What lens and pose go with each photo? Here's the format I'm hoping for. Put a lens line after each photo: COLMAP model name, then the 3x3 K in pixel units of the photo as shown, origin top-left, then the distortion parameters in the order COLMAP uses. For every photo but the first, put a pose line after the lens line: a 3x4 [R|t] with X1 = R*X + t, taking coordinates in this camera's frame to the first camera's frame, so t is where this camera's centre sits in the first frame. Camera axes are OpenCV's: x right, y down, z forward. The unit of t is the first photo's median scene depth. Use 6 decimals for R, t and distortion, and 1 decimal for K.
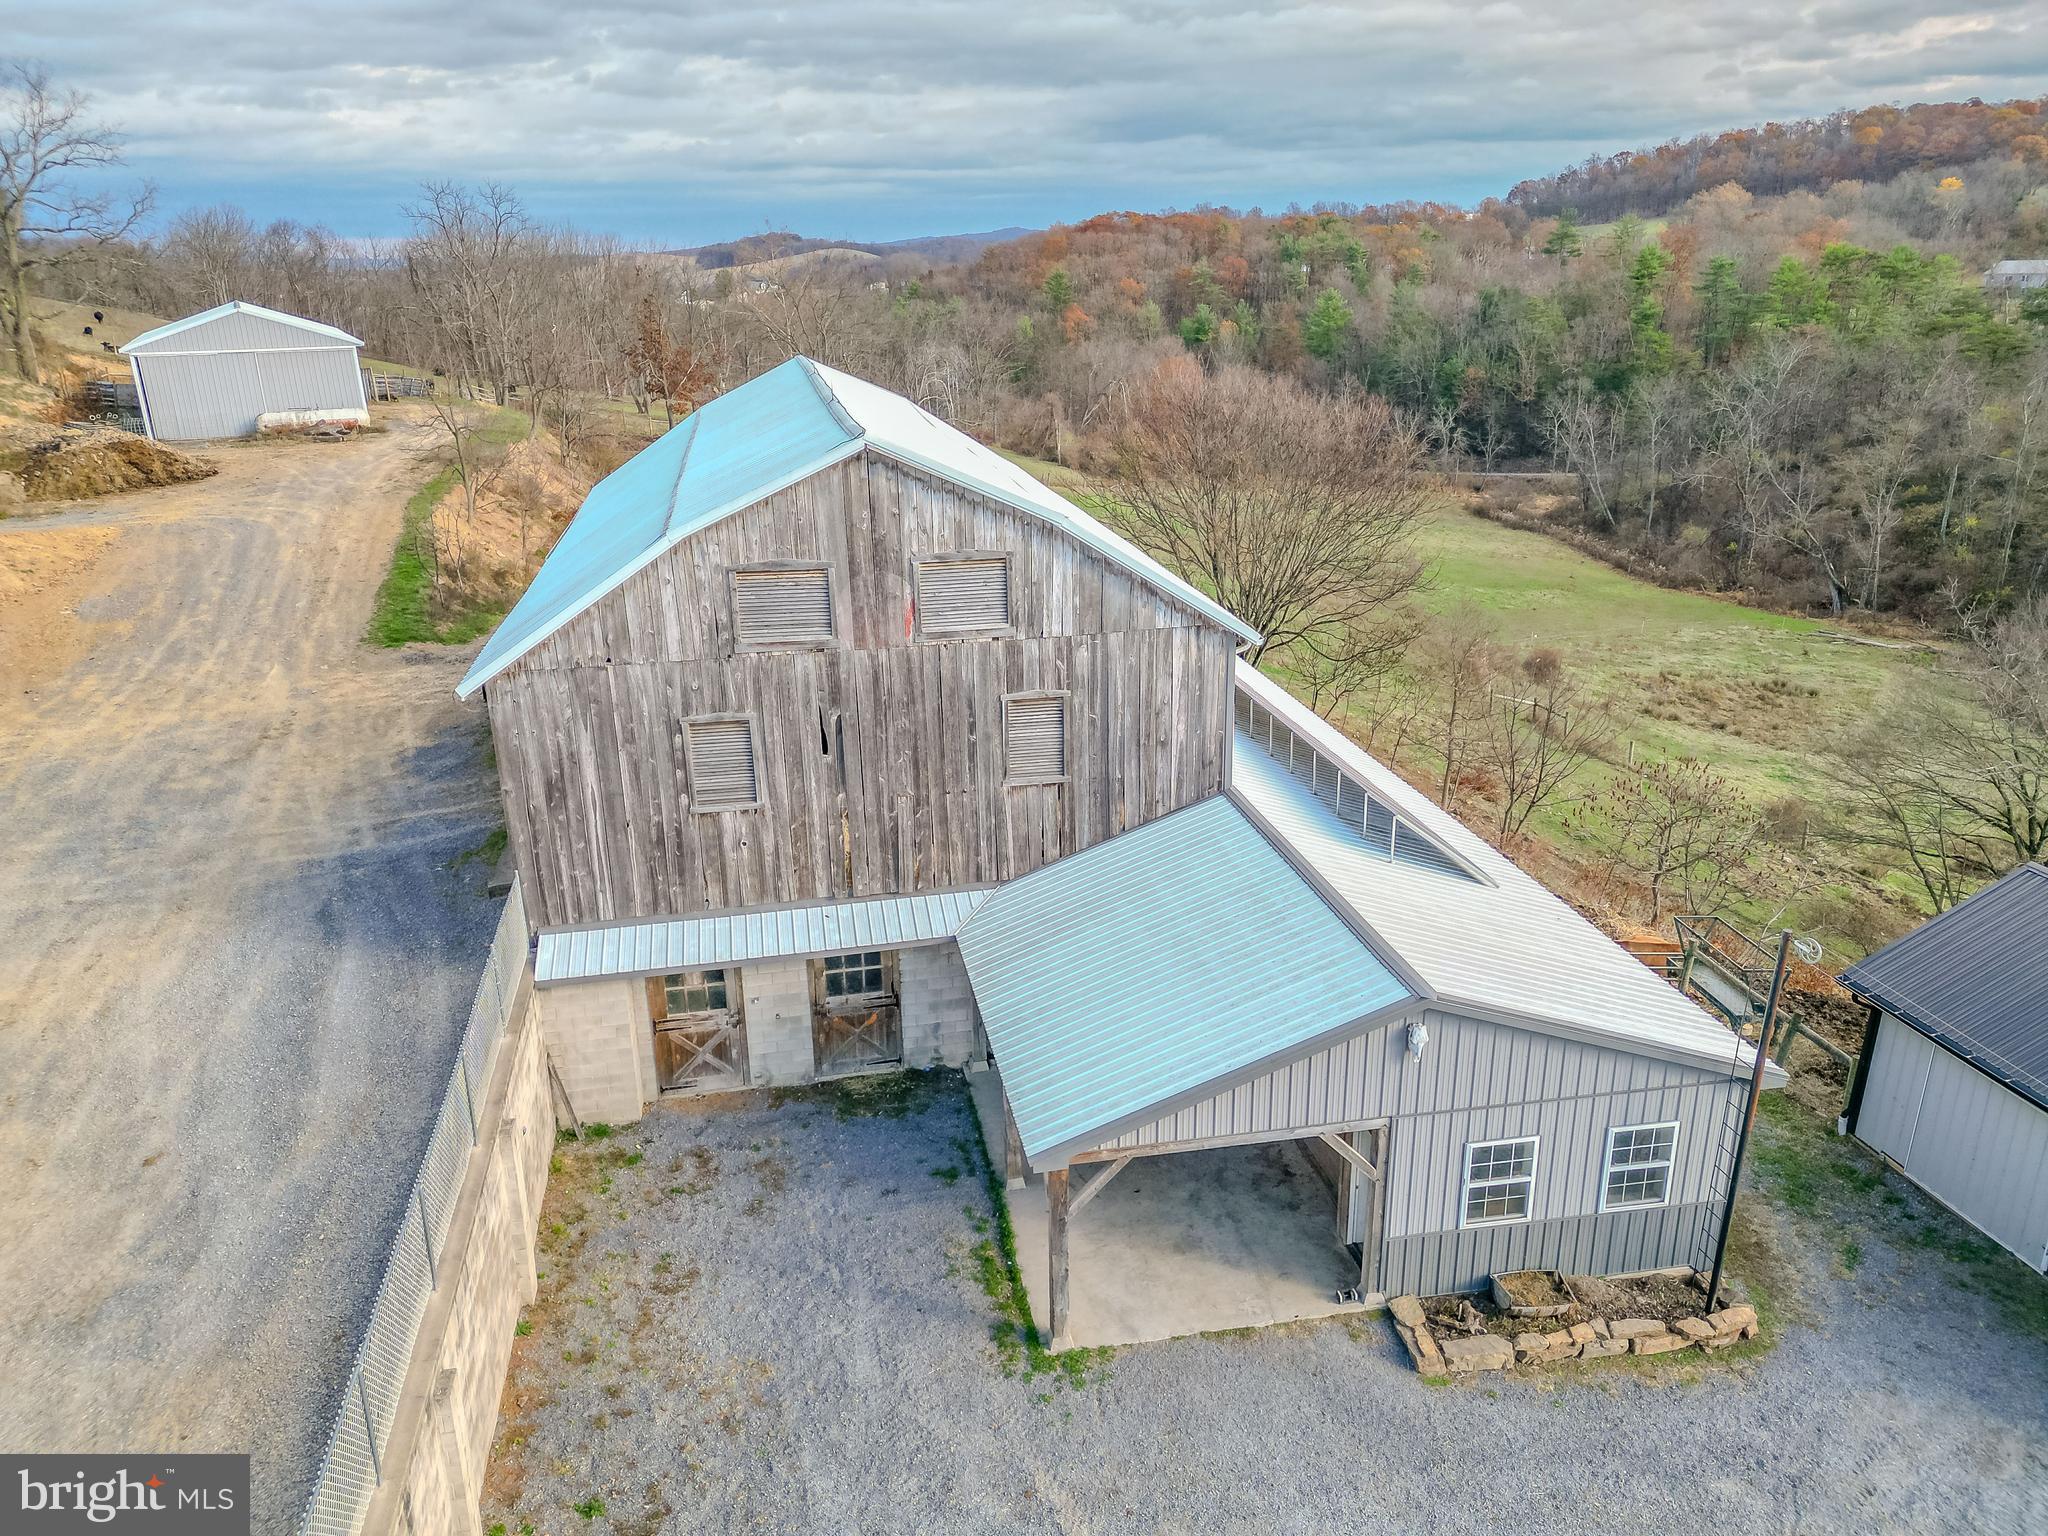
lens RADIAL K [[1399.6, 0, 1026.0], [0, 1399.6, 782.0], [0, 0, 1]] dist [0.092126, -0.082689]
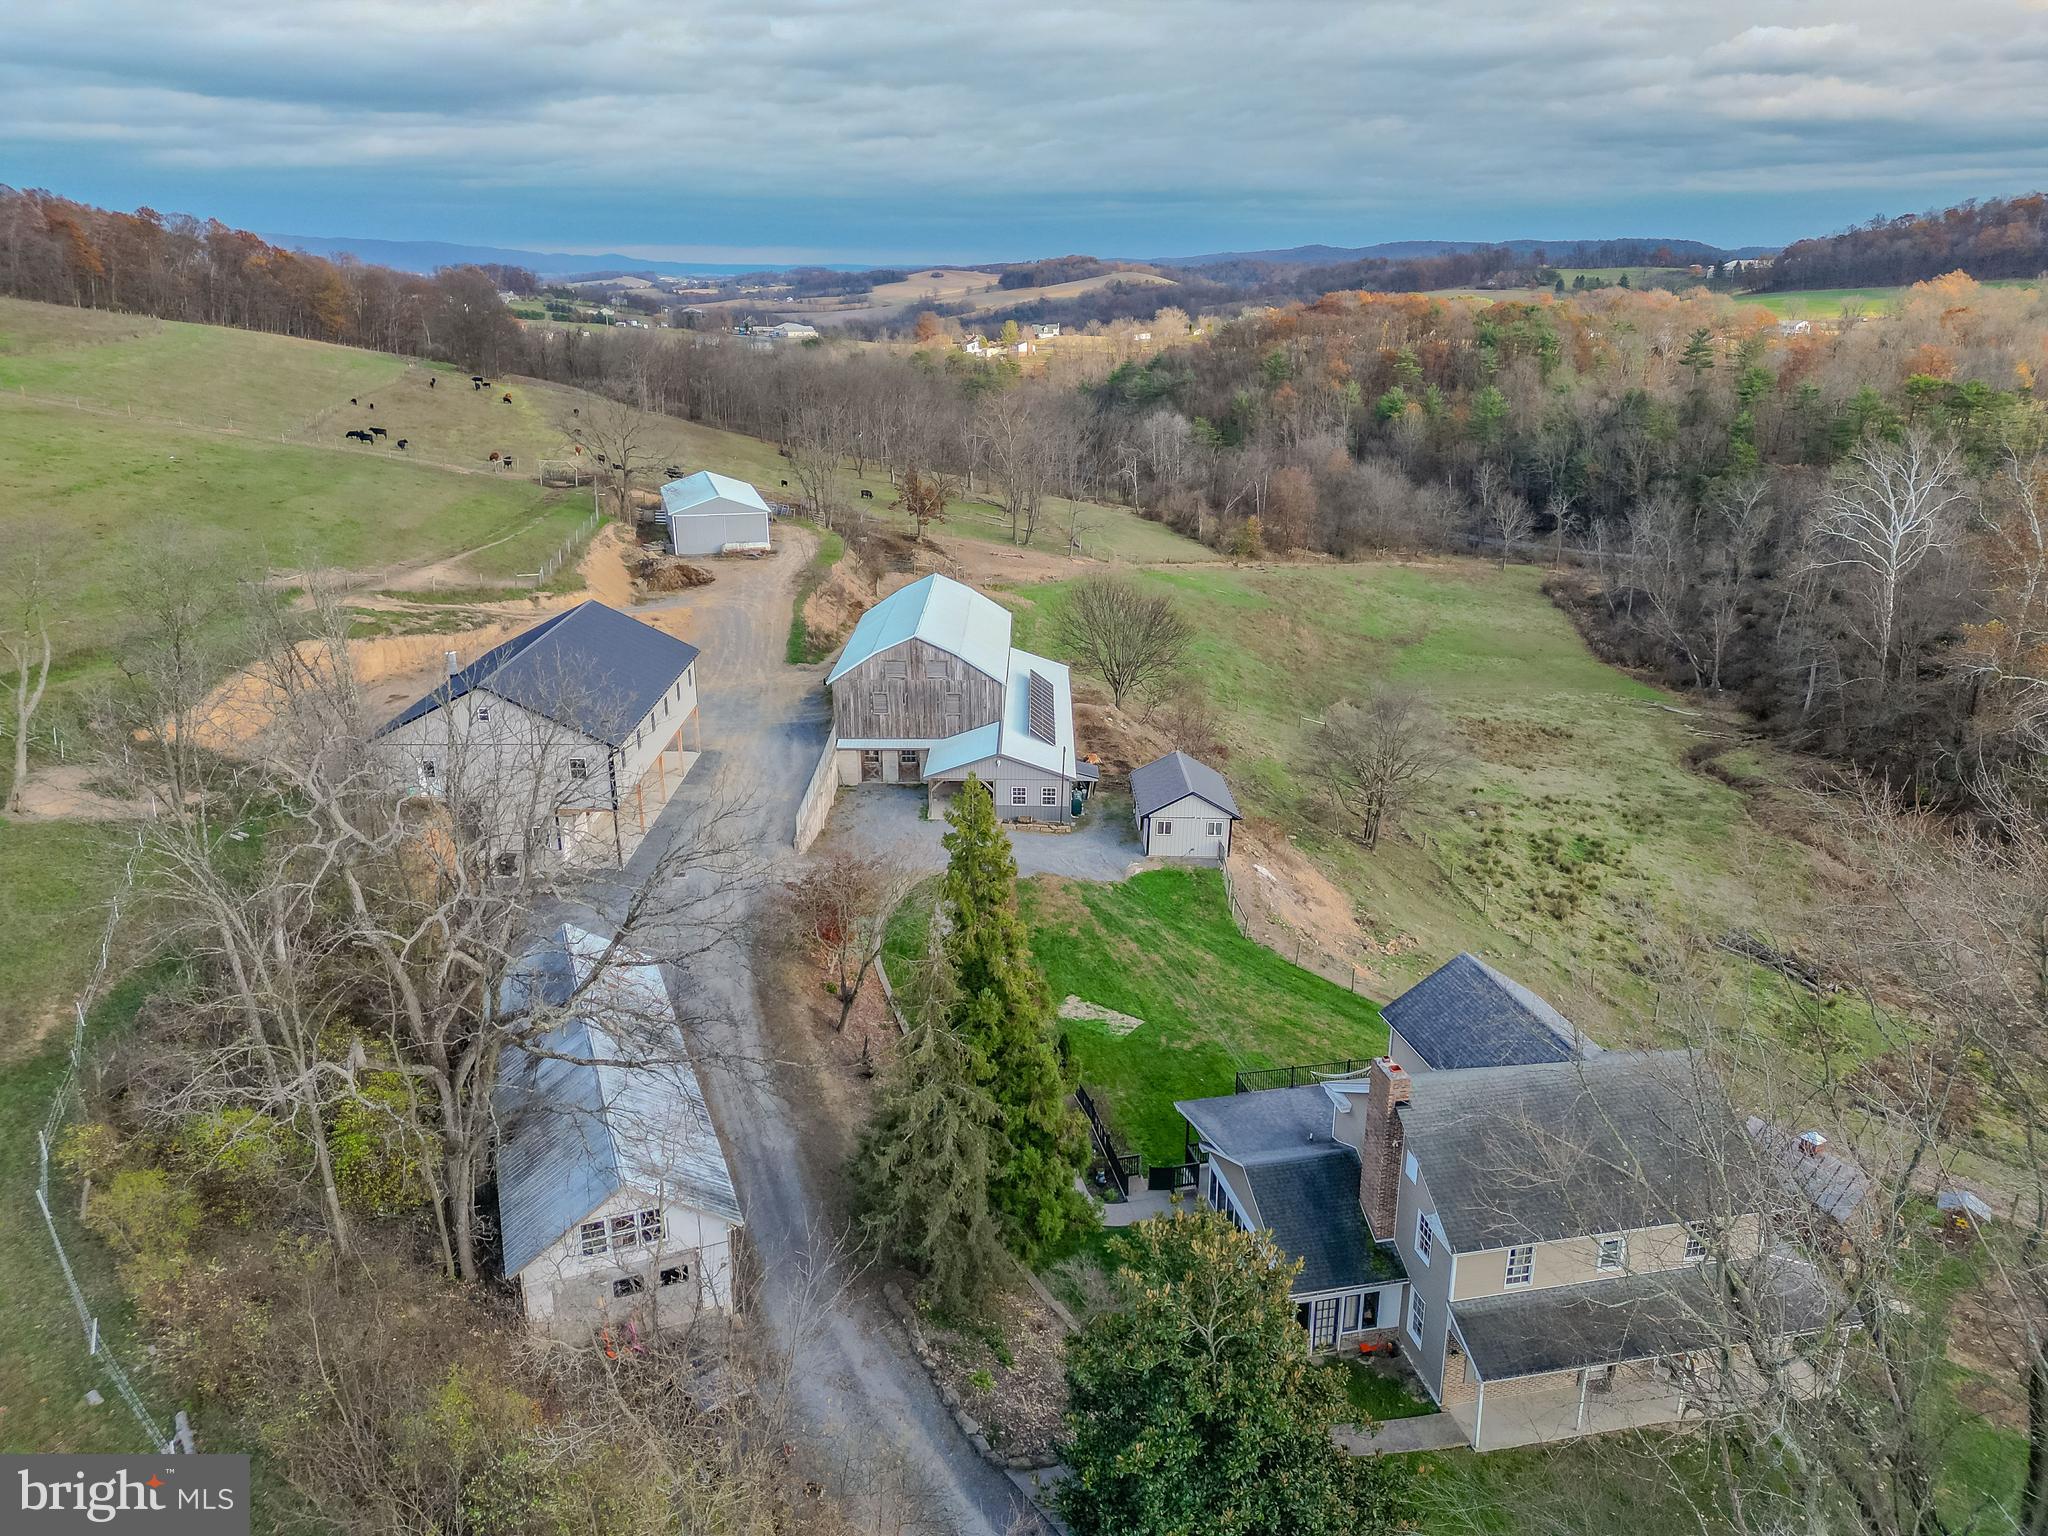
lens RADIAL K [[1399.6, 0, 1026.0], [0, 1399.6, 782.0], [0, 0, 1]] dist [0.092126, -0.082689]
pose [[0.980032, 0.083281, -0.180560, 0.859653], [-0.084491, 0.996424, 0.000991, 0.156463], [0.179997, 0.014285, 0.983563, -2.666445]]
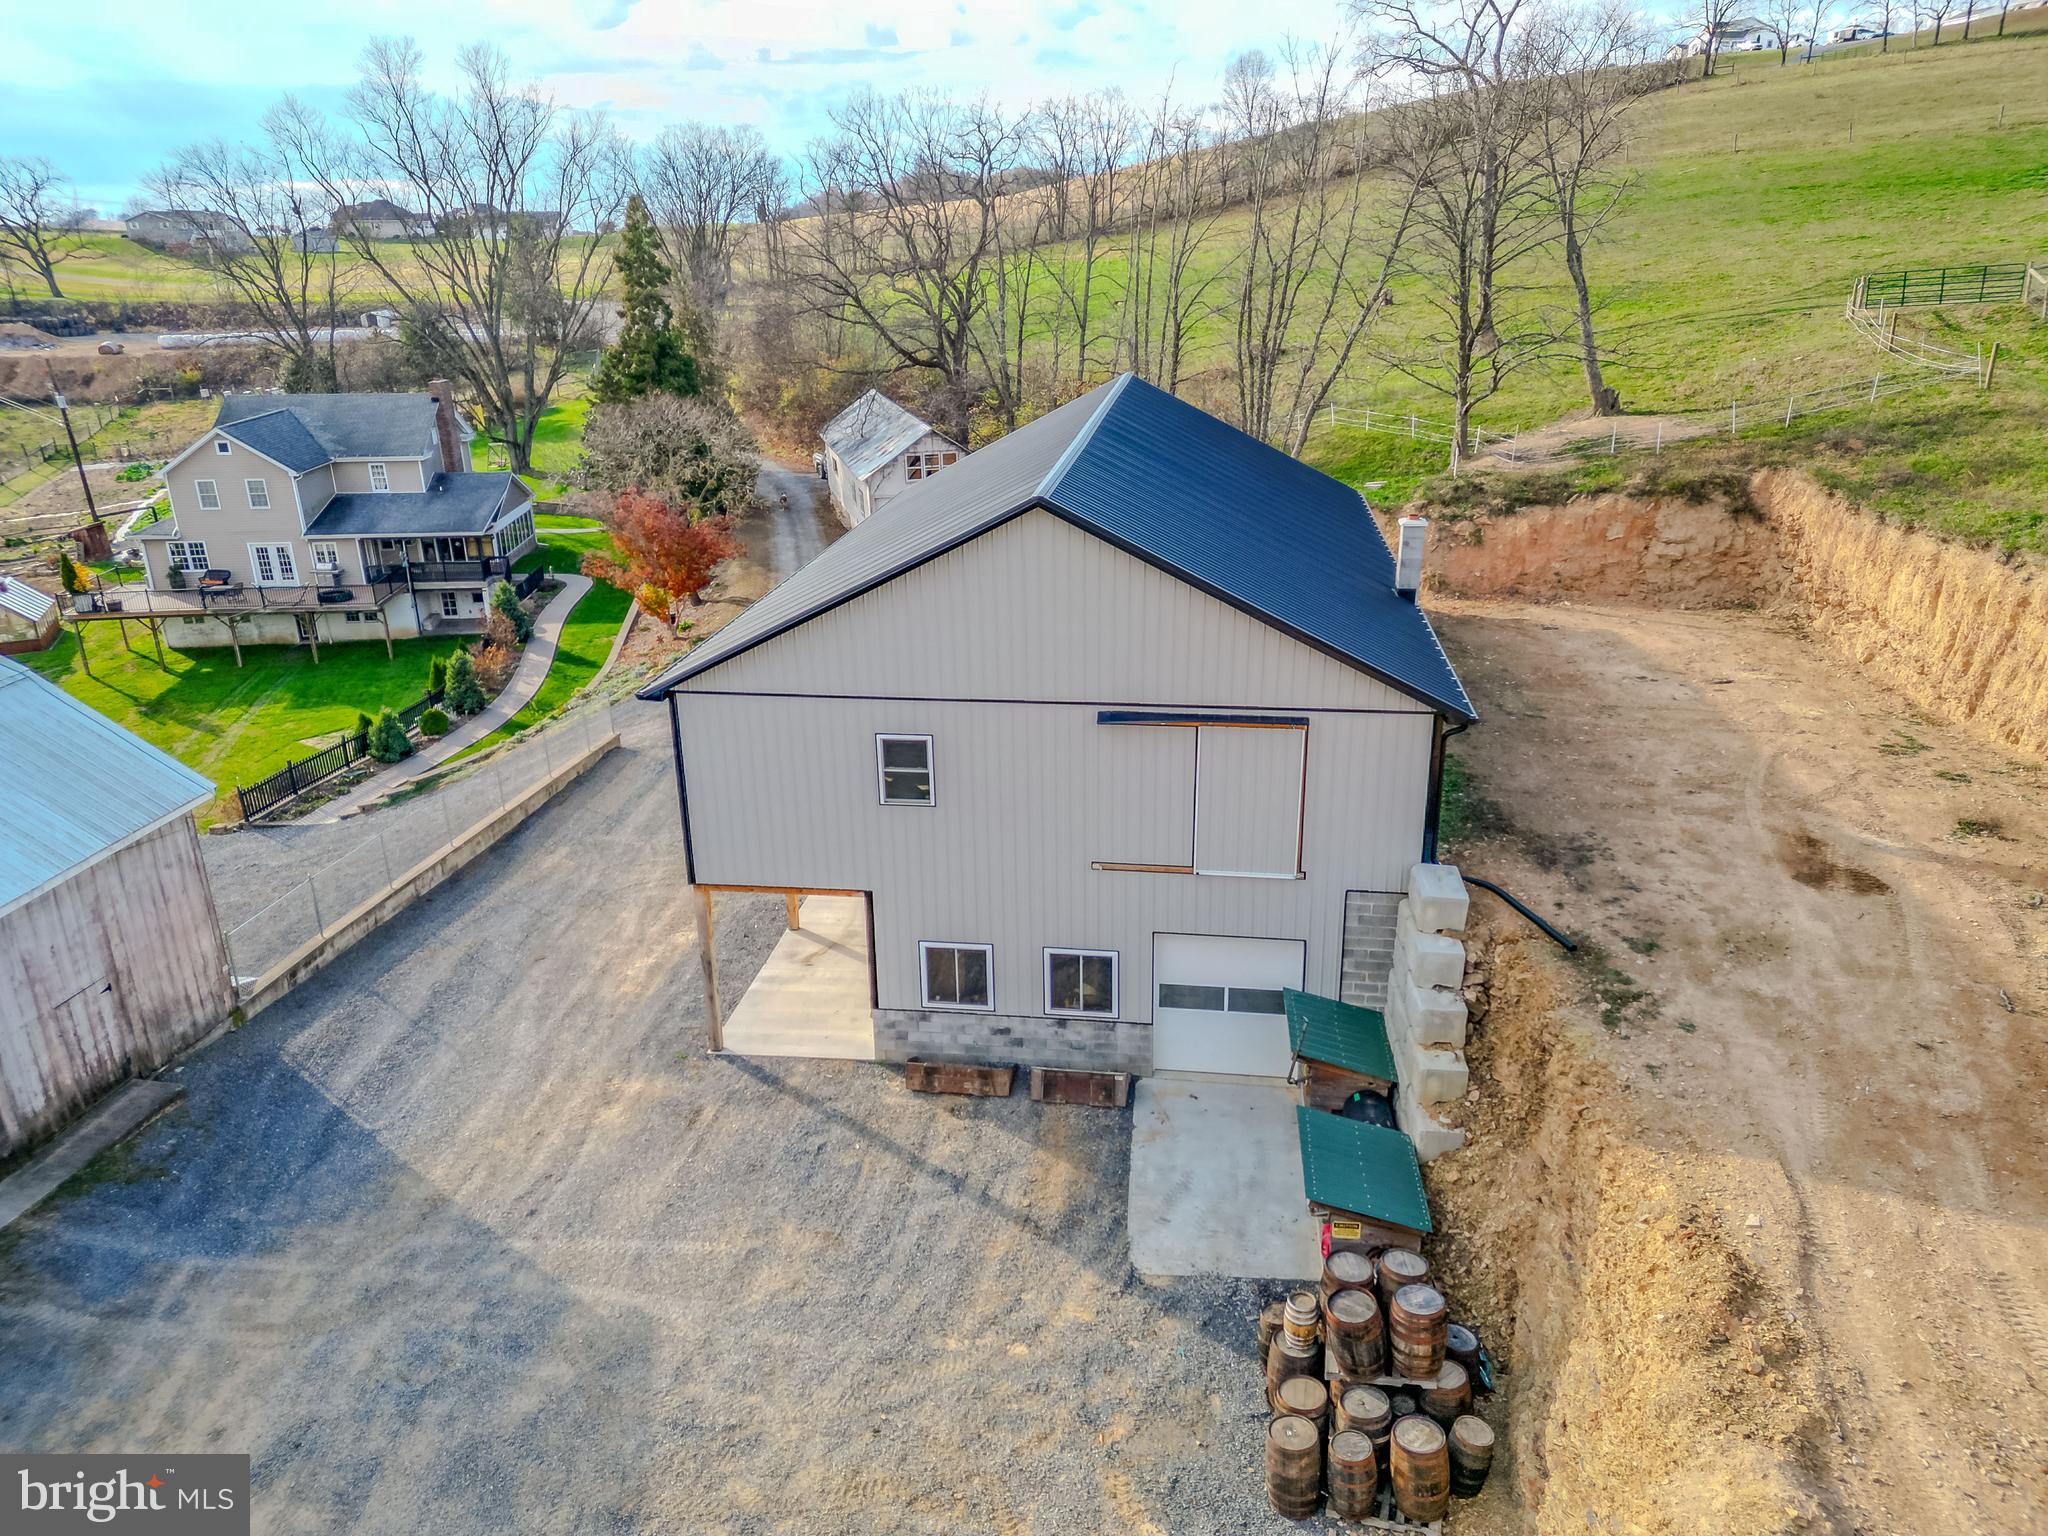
lens RADIAL K [[1415.9, 0, 1024.0], [0, 1415.9, 768.0], [0, 0, 1]] dist [0.090334, -0.098844]
pose [[-0.939888, -0.080818, 0.331782, -1.148692], [0.153946, 0.766979, 0.622932, -0.583540], [-0.304814, 0.636563, -0.708432, 1.285417]]
